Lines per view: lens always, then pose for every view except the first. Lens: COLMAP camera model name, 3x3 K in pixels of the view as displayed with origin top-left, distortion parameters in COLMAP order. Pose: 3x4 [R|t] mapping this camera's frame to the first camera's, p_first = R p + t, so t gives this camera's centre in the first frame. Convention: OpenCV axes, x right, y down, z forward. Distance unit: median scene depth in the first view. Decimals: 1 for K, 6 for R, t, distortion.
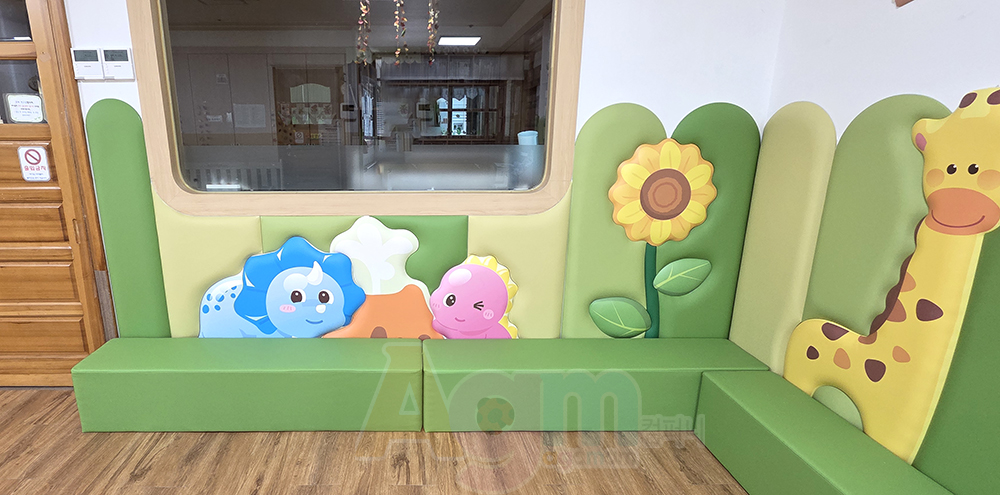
lens RADIAL K [[462.4, 0, 431.1], [0, 462.4, 248.4], [0, 0, 1]] dist [-0.000161, 0.000827]
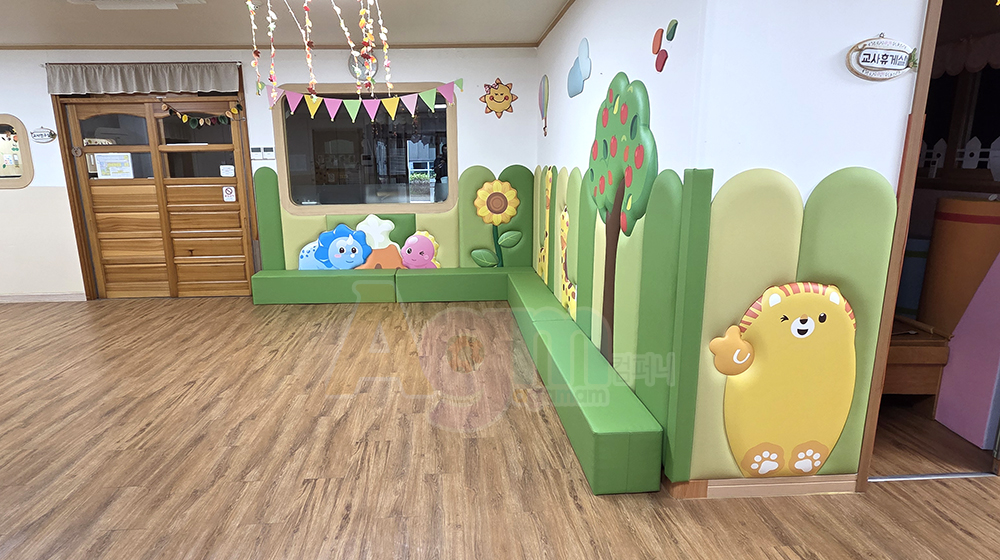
lens RADIAL K [[485.6, 0, 470.2], [0, 485.6, 277.1], [0, 0, 1]] dist [0.004055, -0.002840]
pose [[0.999610, -0.018606, 0.020833, 0.298056], [0.019084, 0.999553, -0.023000, 0.309899], [-0.020395, 0.023389, 0.999518, -1.443068]]
